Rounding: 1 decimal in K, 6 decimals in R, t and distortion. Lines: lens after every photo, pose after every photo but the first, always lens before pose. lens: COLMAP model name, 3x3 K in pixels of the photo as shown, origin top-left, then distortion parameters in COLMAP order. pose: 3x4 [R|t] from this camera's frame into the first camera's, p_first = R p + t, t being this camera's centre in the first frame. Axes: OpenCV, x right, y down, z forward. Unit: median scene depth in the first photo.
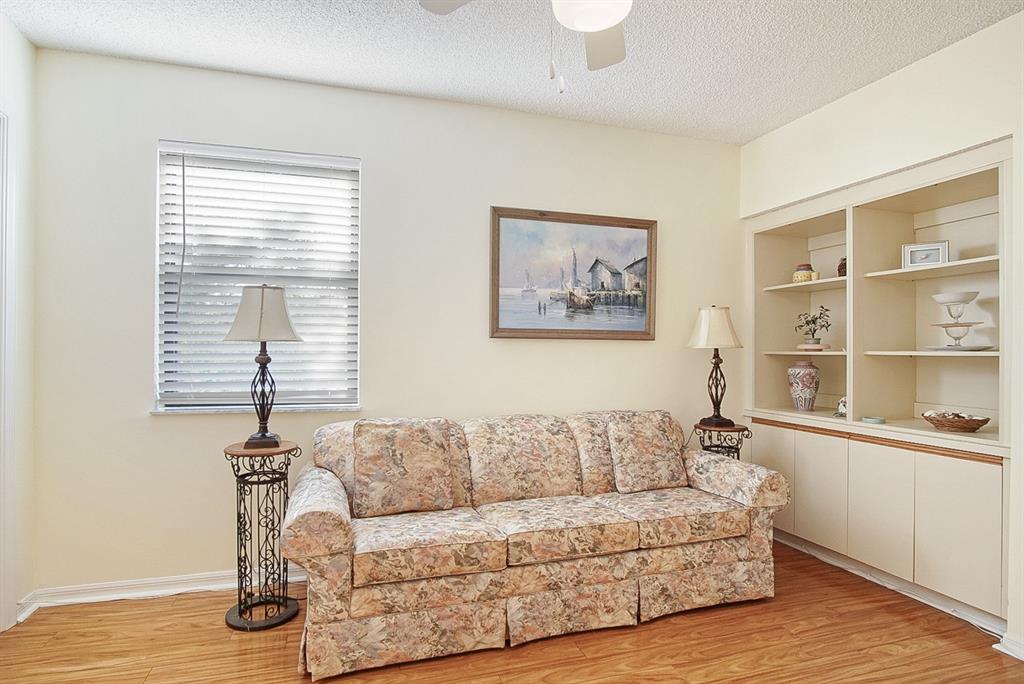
lens RADIAL K [[558.7, 0, 513.6], [0, 558.7, 348.6], [0, 0, 1]] dist [-0.031900, 0.007677]
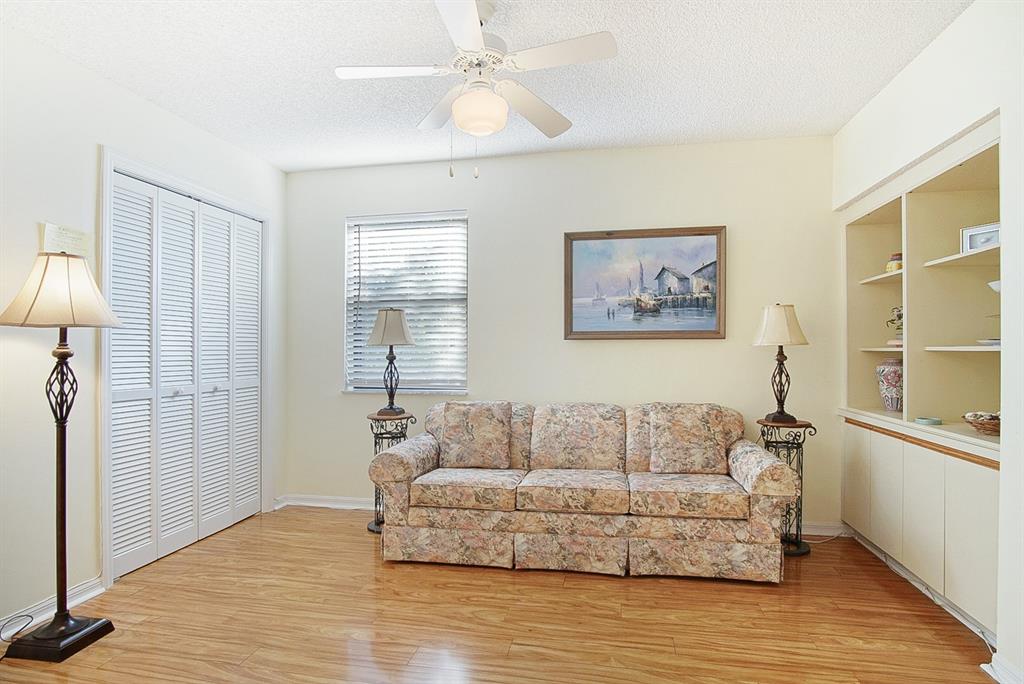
lens RADIAL K [[558.7, 0, 505.8], [0, 558.7, 342.8], [0, 0, 1]] dist [-0.031900, 0.007677]
pose [[0.874351, -0.015722, -0.485039, 0.532974], [0.010498, 0.999854, -0.013485, 0.003595], [0.485180, 0.006699, 0.874388, -0.167907]]
